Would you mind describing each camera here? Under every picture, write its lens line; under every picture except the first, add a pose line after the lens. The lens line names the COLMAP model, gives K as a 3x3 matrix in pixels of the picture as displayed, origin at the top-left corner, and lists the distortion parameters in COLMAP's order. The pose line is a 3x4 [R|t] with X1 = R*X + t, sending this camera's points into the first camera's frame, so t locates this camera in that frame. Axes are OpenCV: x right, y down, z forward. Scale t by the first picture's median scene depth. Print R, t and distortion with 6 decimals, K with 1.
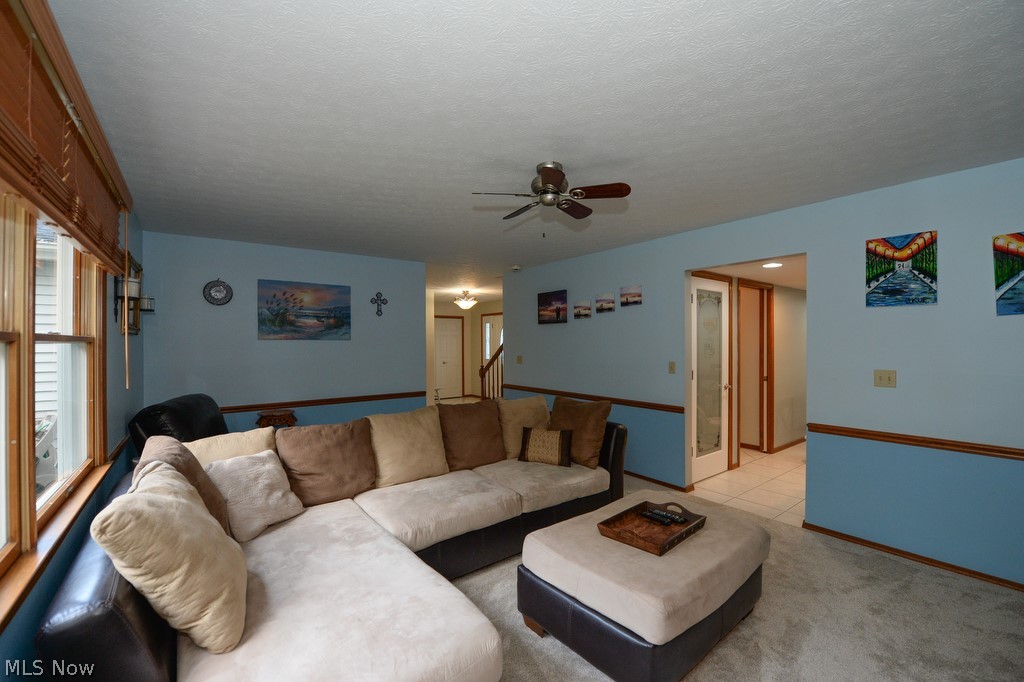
lens RADIAL K [[415.0, 0, 511.2], [0, 415.0, 340.8], [0, 0, 1]] dist [0.000781, 0.000046]
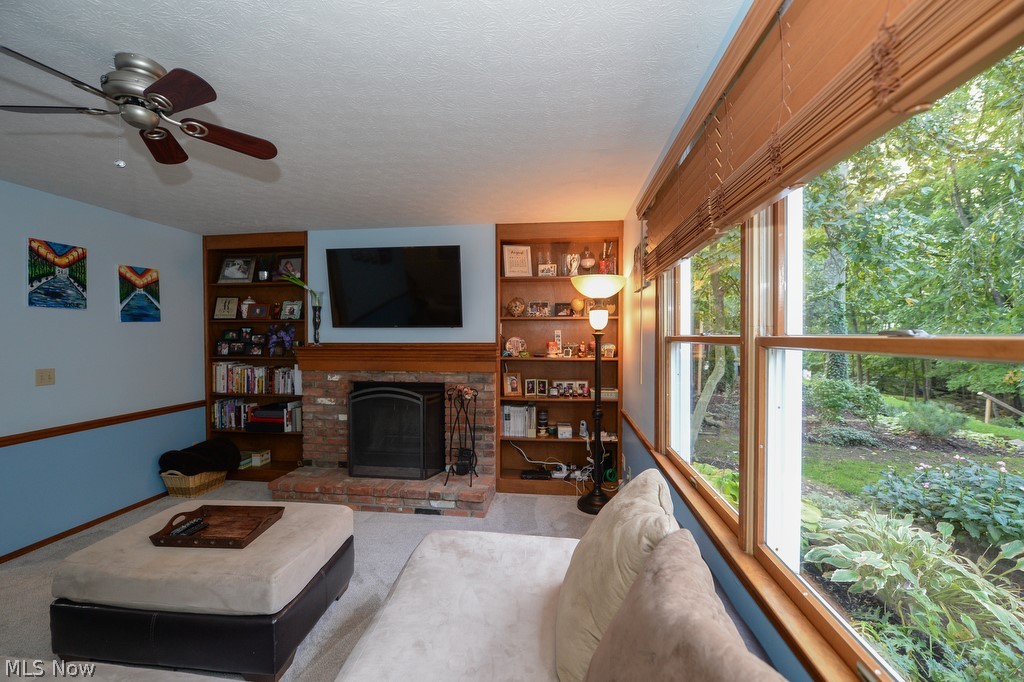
lens RADIAL K [[415.0, 0, 513.5], [0, 415.0, 340.4], [0, 0, 1]] dist [0.000781, 0.000046]
pose [[-0.719541, -0.008320, 0.694400, -0.672971], [-0.000720, 0.999937, 0.011234, -0.012929], [-0.694449, 0.007584, -0.719502, 0.956851]]
